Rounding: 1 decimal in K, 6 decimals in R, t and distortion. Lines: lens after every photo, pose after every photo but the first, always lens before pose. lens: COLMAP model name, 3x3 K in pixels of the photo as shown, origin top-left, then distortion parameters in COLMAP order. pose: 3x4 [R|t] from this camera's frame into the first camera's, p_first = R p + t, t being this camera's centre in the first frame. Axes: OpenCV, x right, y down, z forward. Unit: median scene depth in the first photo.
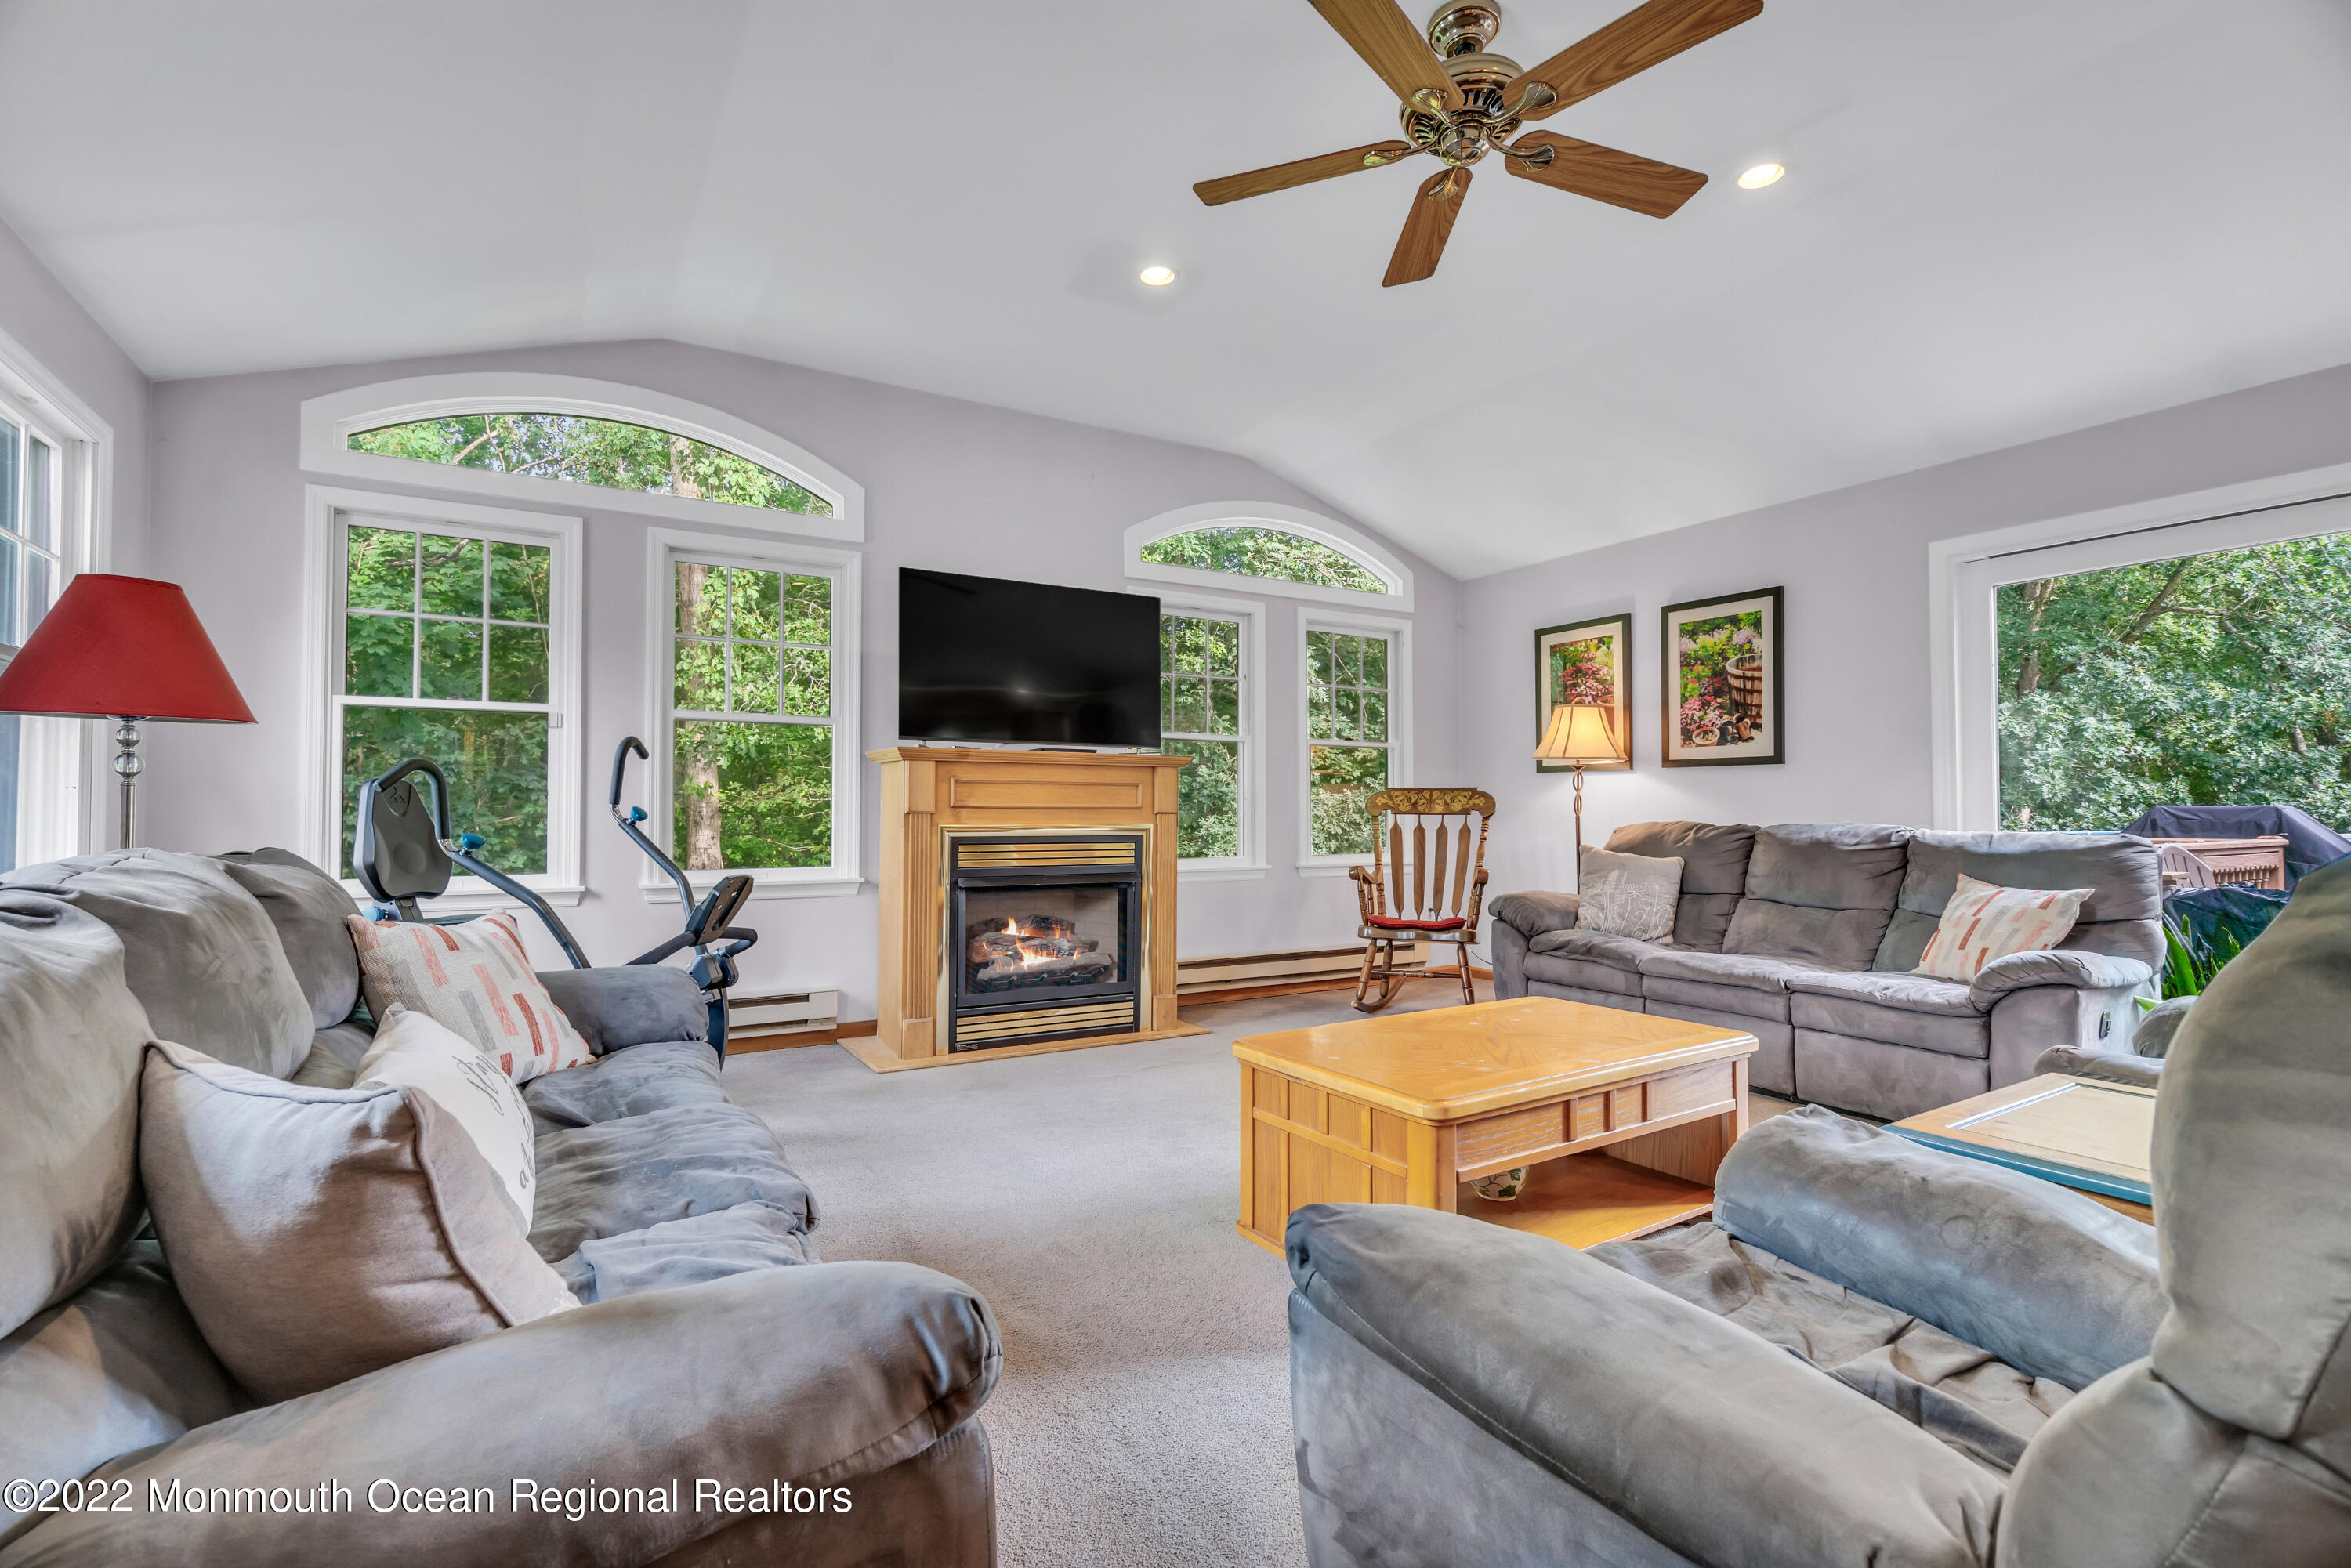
lens RADIAL K [[1086.1, 0, 1171.8], [0, 1086.1, 794.6], [0, 0, 1]] dist [-0.002094, 0.000266]
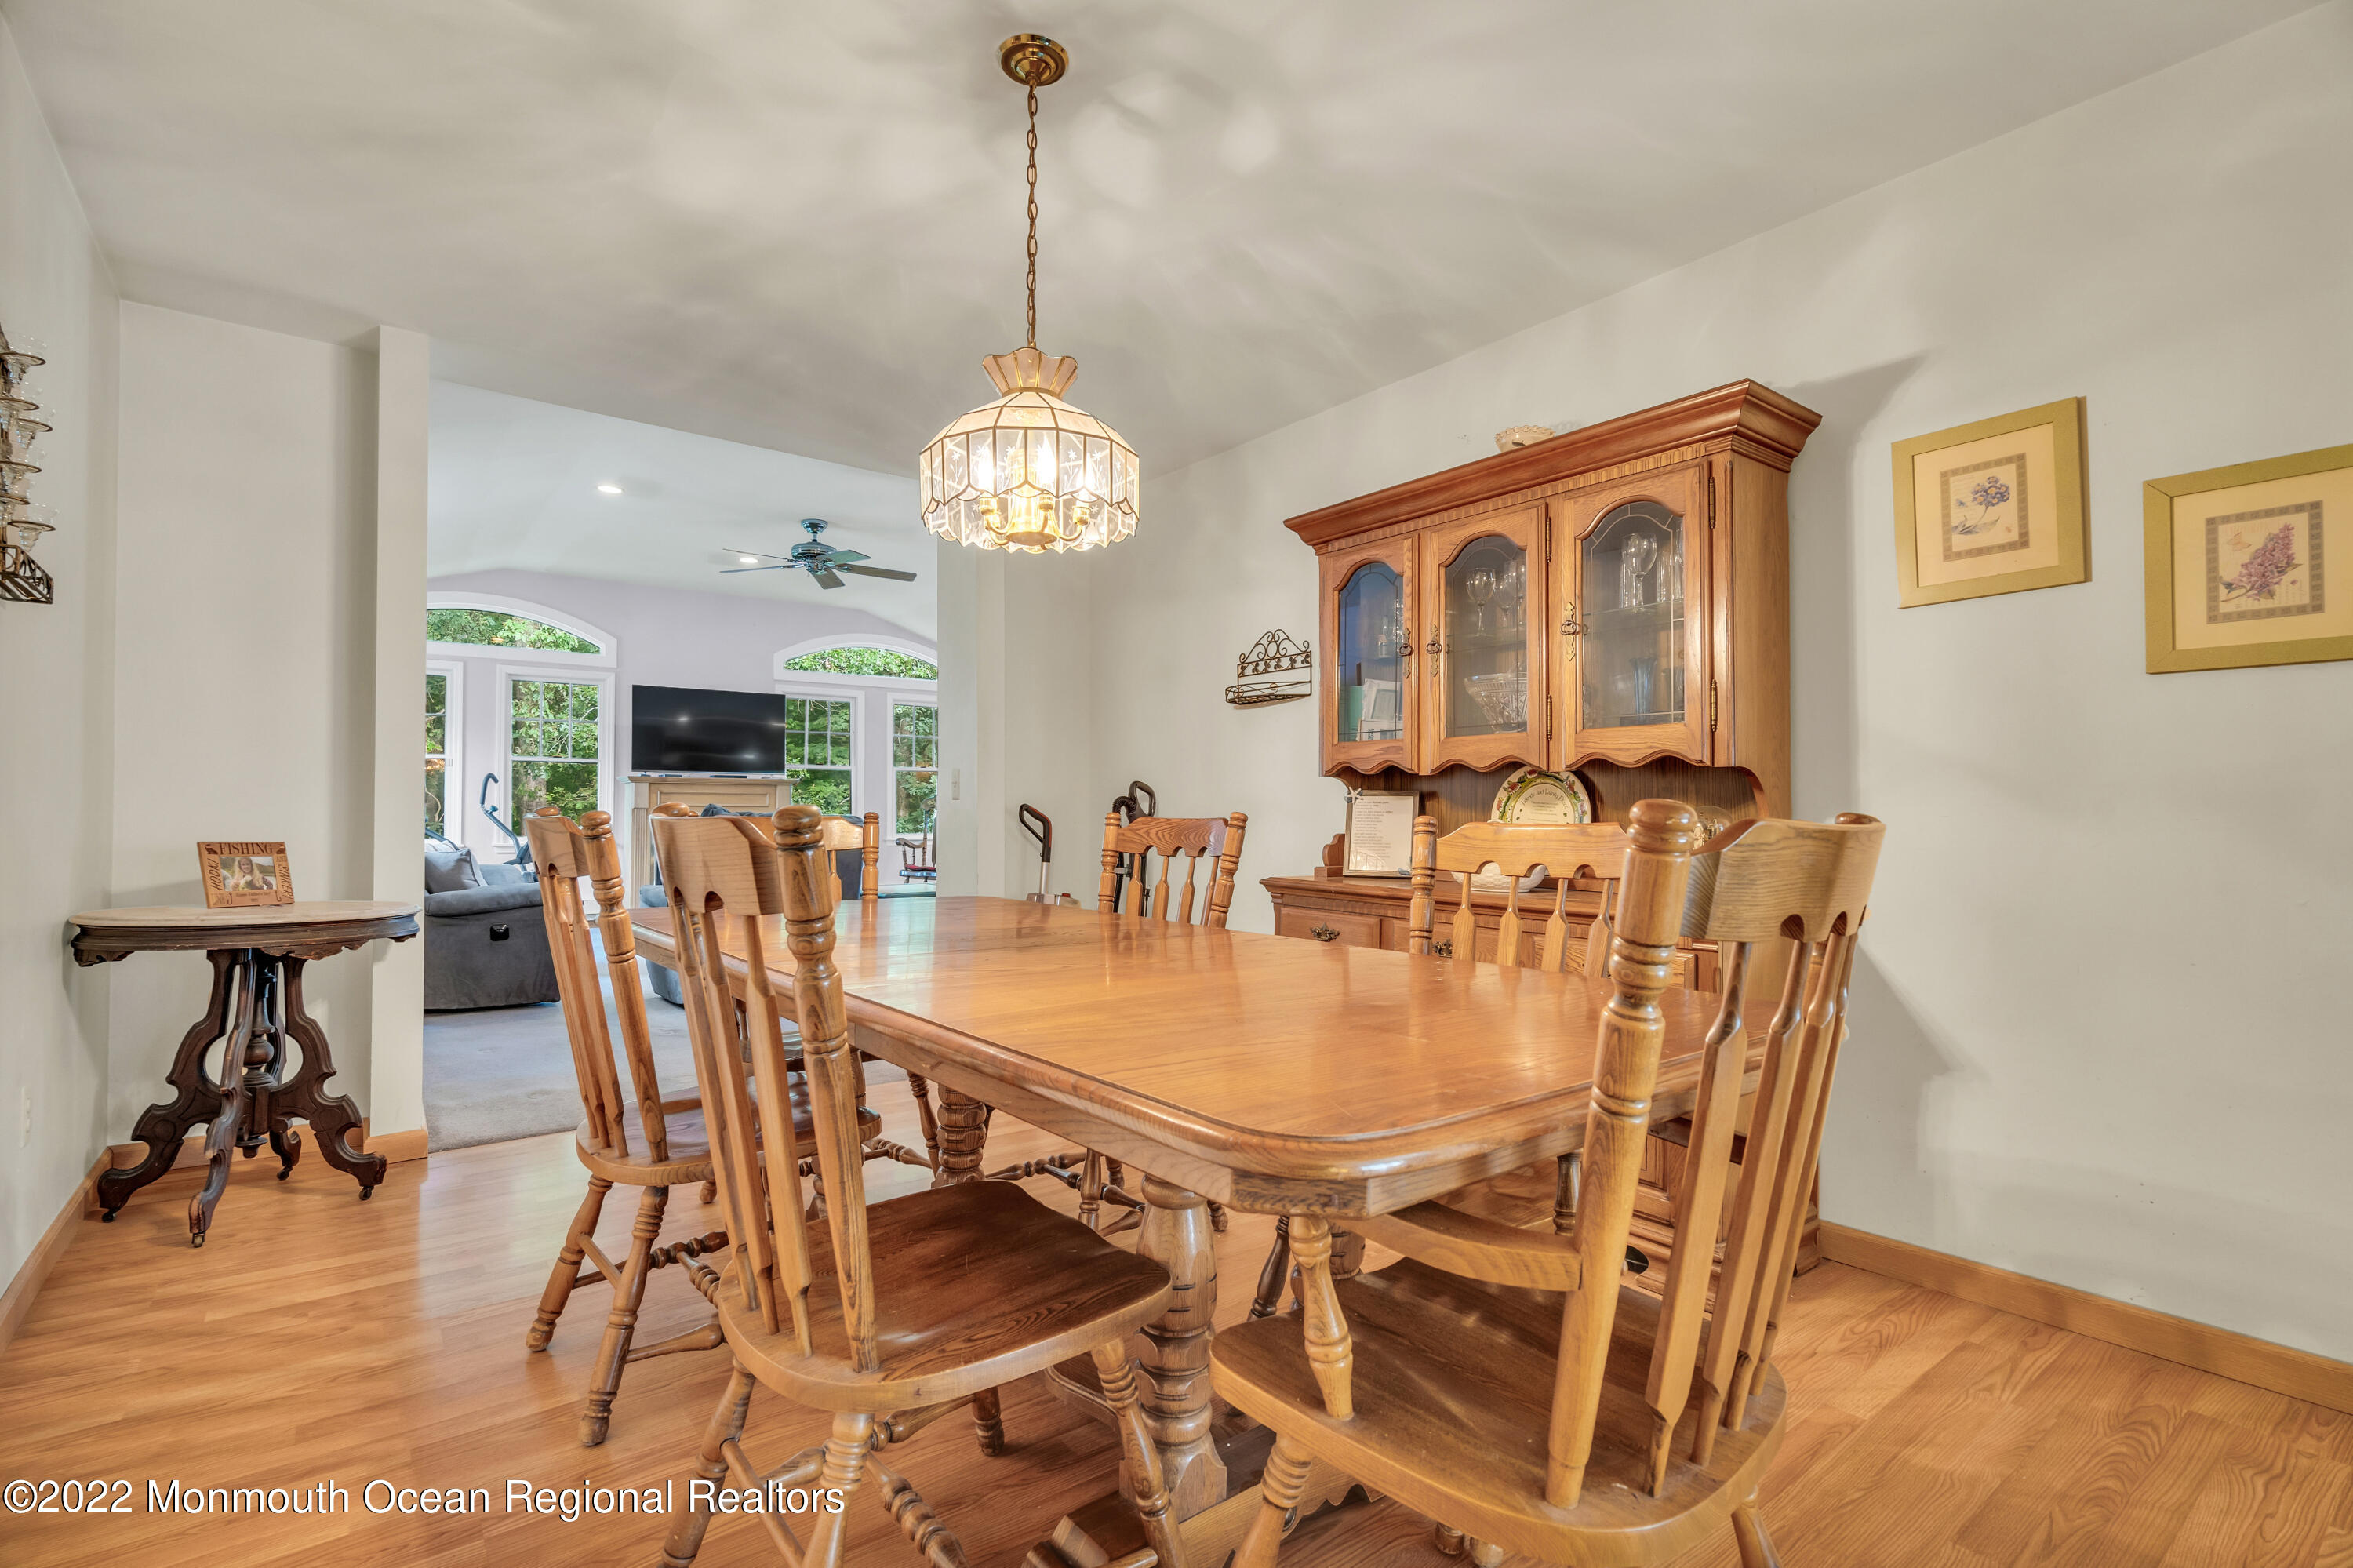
lens RADIAL K [[1087.1, 0, 1172.8], [0, 1087.1, 794.7], [0, 0, 1]] dist [-0.002094, 0.000266]
pose [[0.993109, 0.003193, 0.117154, 0.484574], [-0.003312, 0.999994, 0.000821, -0.013133], [-0.117151, -0.001204, 0.993113, -1.056878]]
